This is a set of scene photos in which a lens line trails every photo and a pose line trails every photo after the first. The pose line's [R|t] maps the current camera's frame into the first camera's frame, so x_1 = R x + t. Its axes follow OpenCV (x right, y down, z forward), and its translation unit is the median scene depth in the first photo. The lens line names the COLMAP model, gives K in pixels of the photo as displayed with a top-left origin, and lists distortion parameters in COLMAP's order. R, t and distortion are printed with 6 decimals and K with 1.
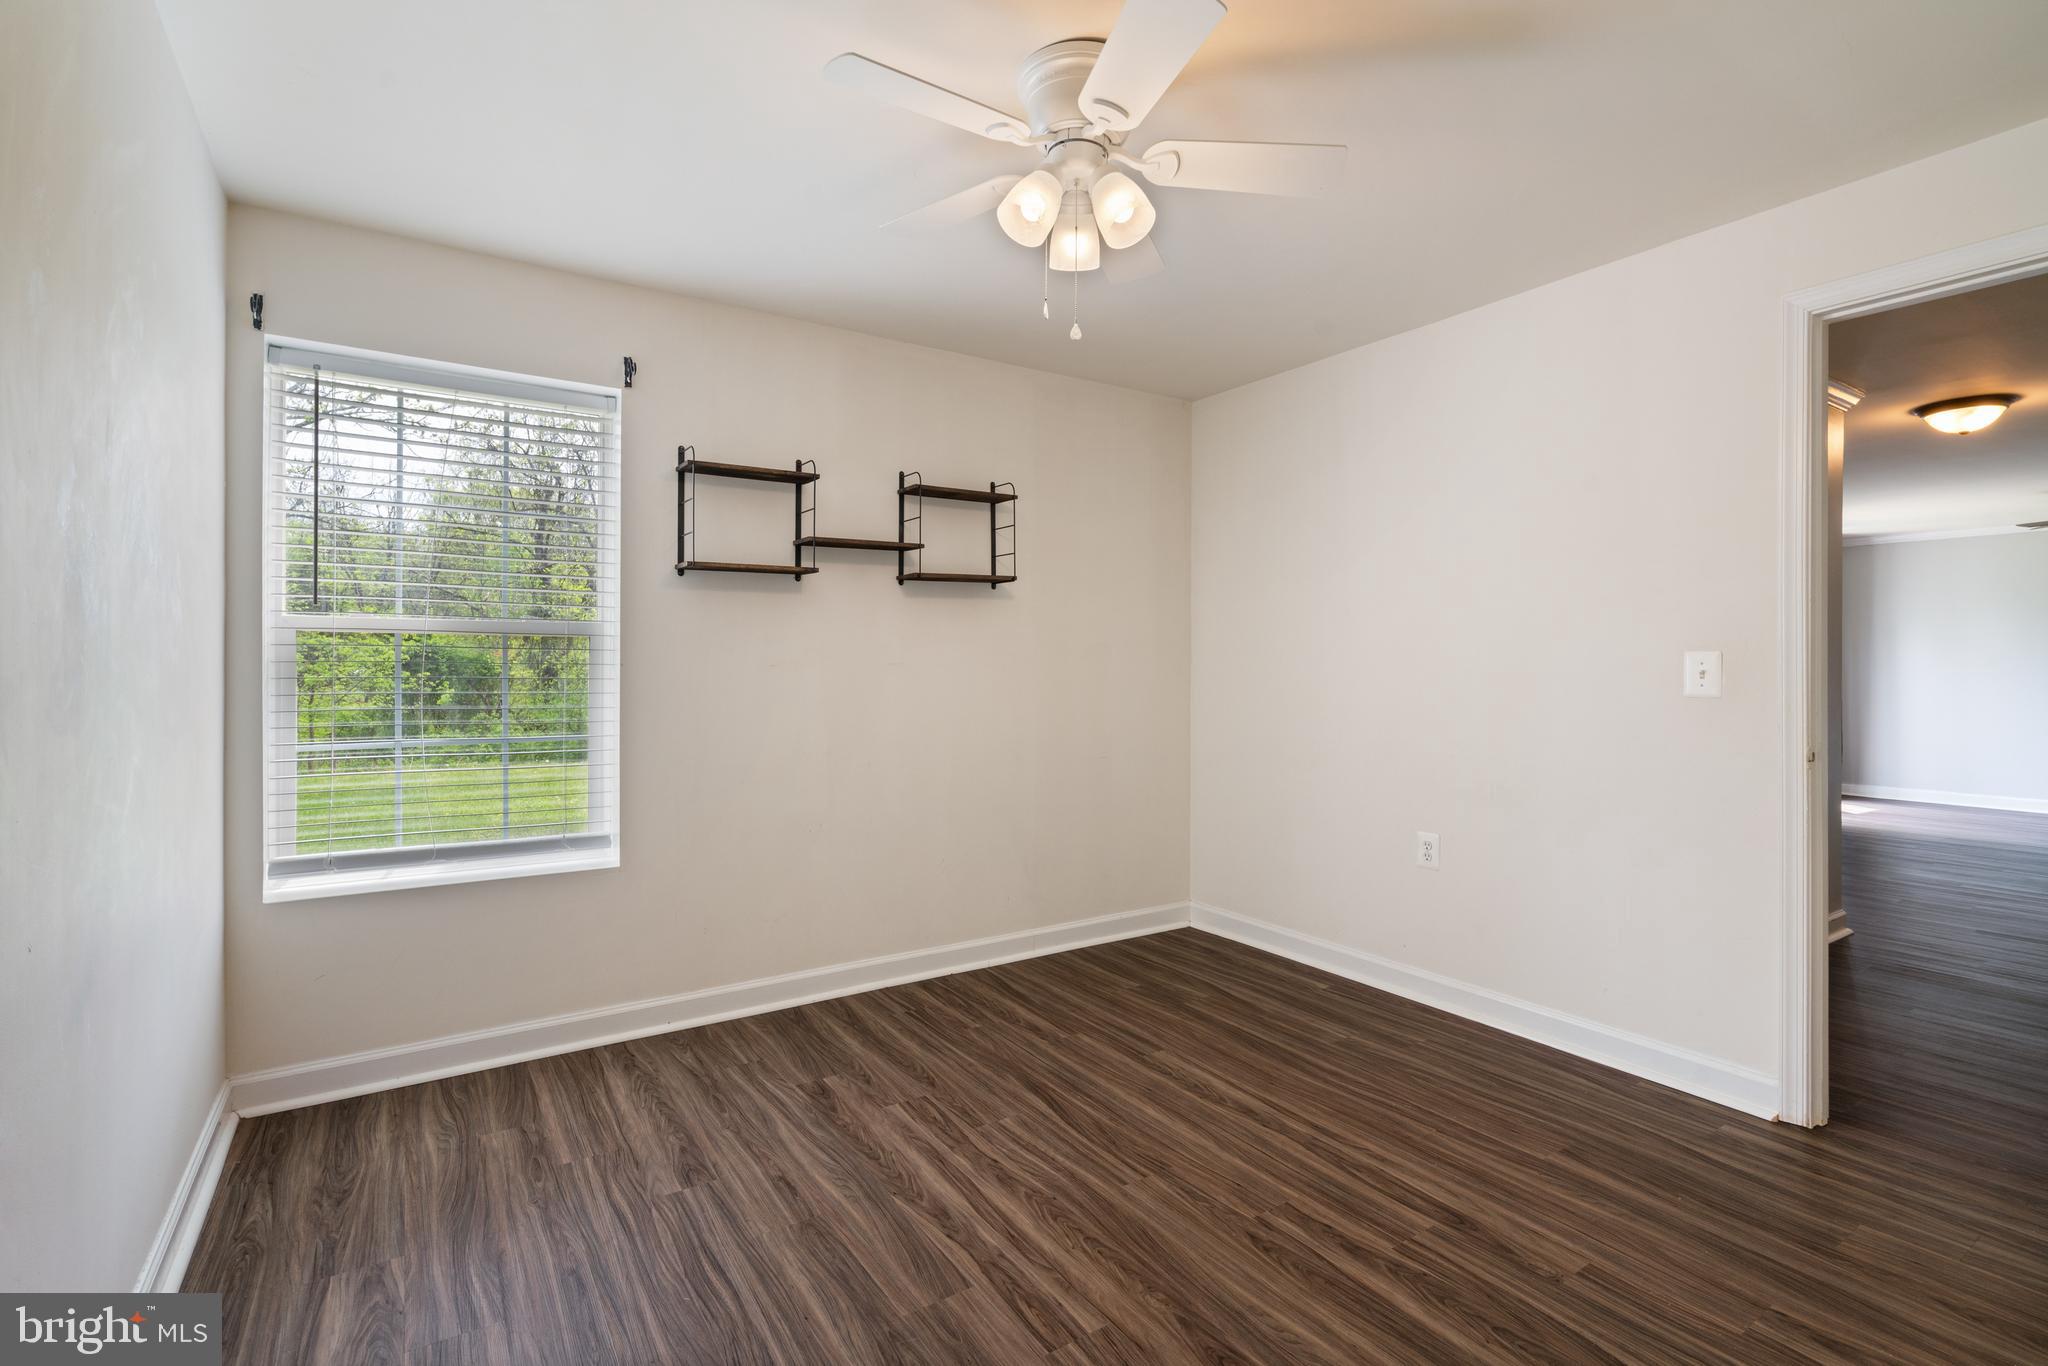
lens RADIAL K [[926.6, 0, 1016.0], [0, 926.6, 674.9], [0, 0, 1]] dist [0.000960, 0.000491]
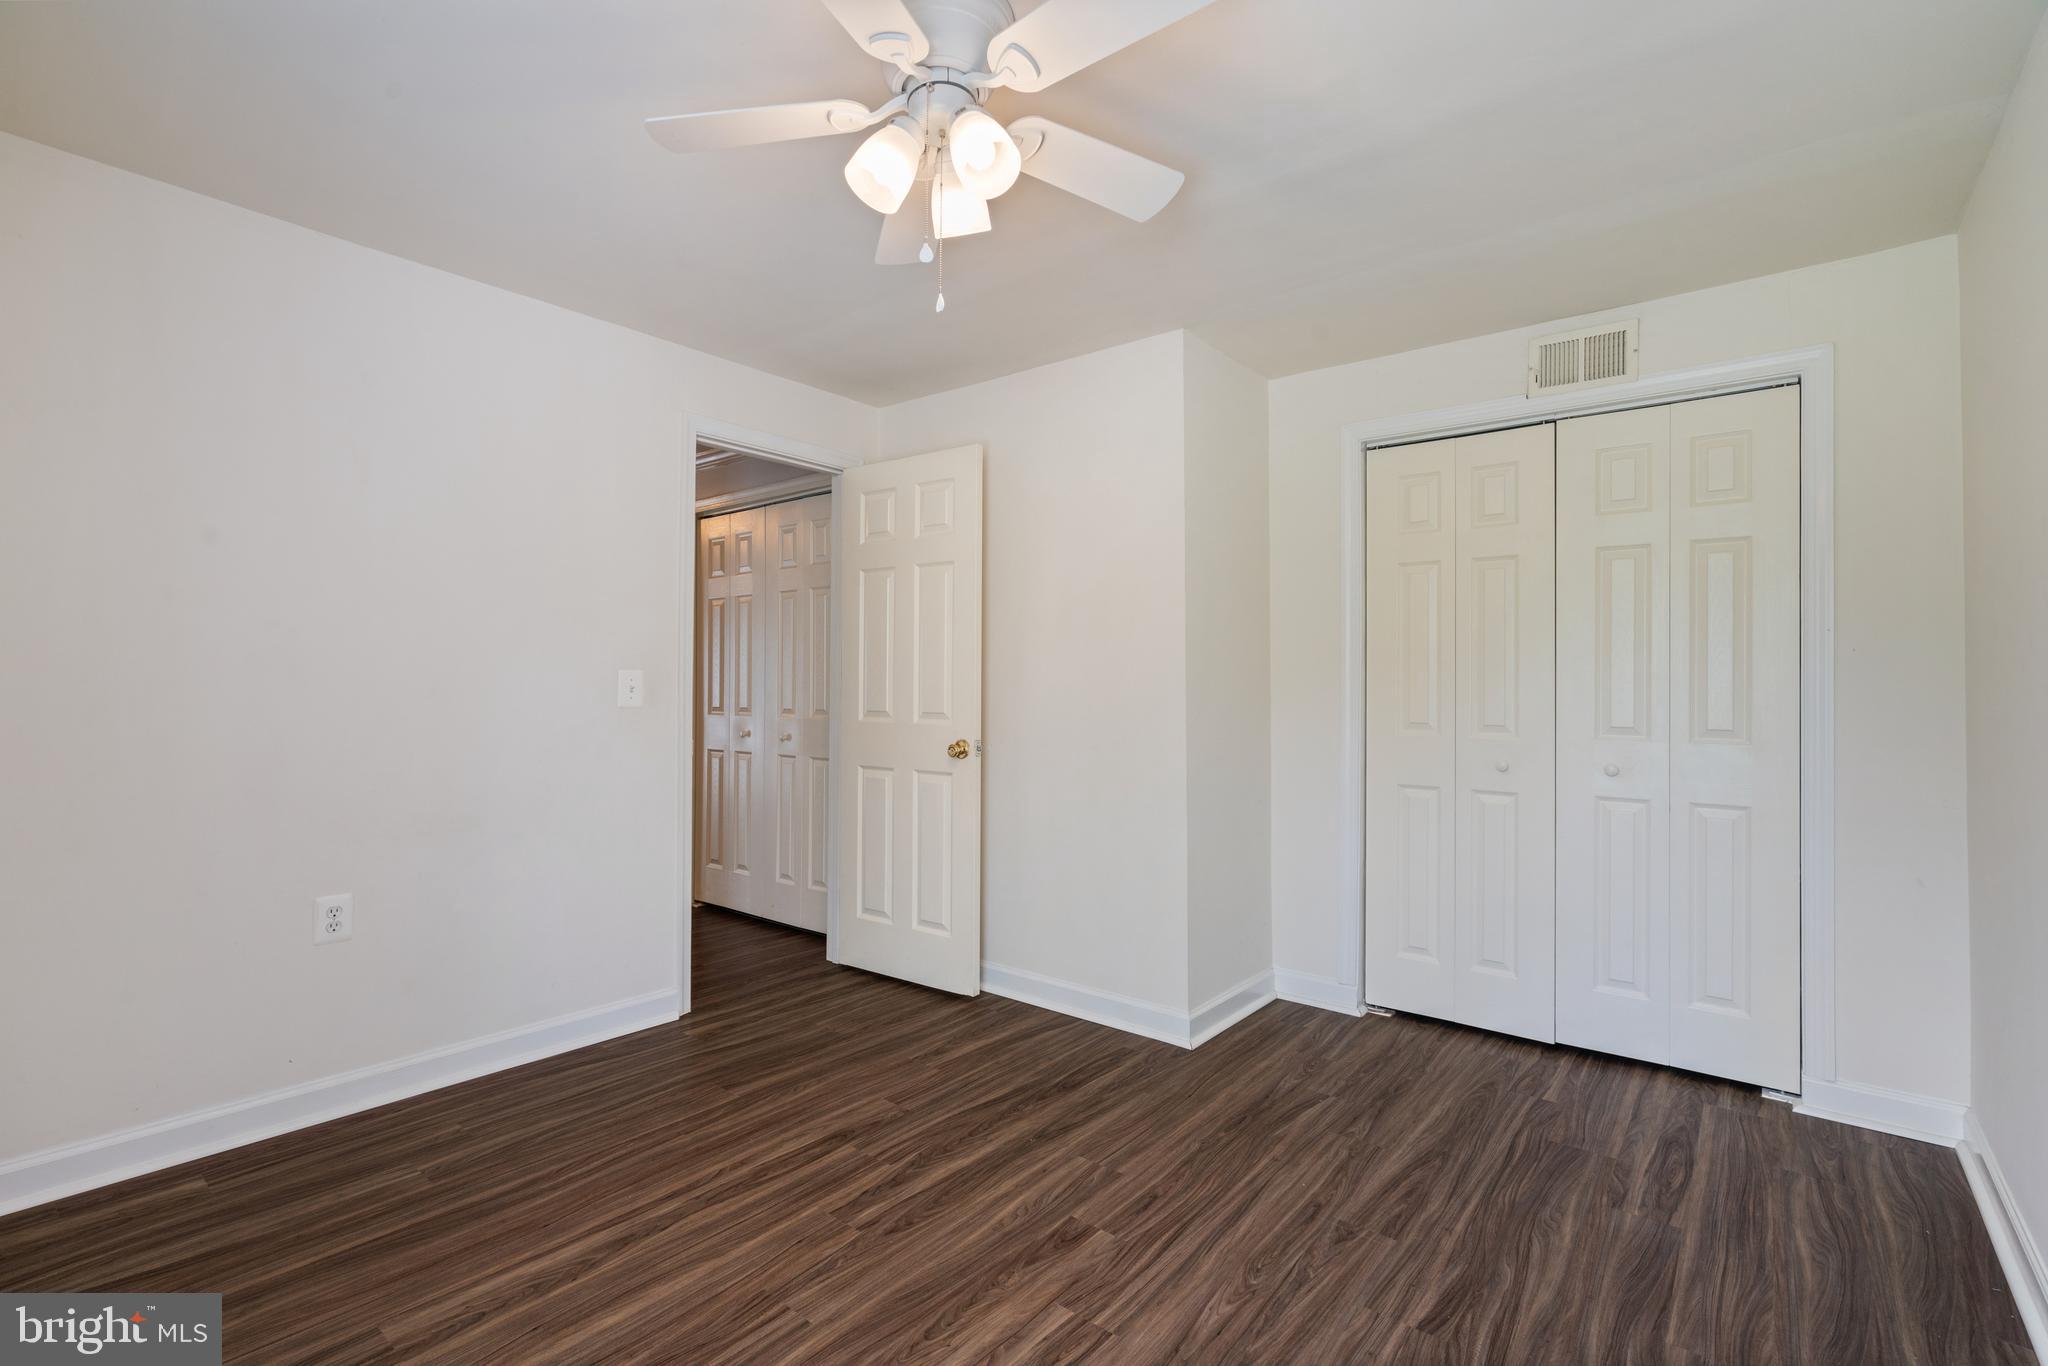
lens RADIAL K [[926.6, 0, 1009.2], [0, 926.6, 684.2], [0, 0, 1]] dist [0.000960, 0.000491]
pose [[-0.289087, -0.000681, 0.957303, -0.654461], [-0.001952, 0.999998, 0.000122, -0.009256], [-0.957301, -0.001833, -0.289087, 0.983730]]
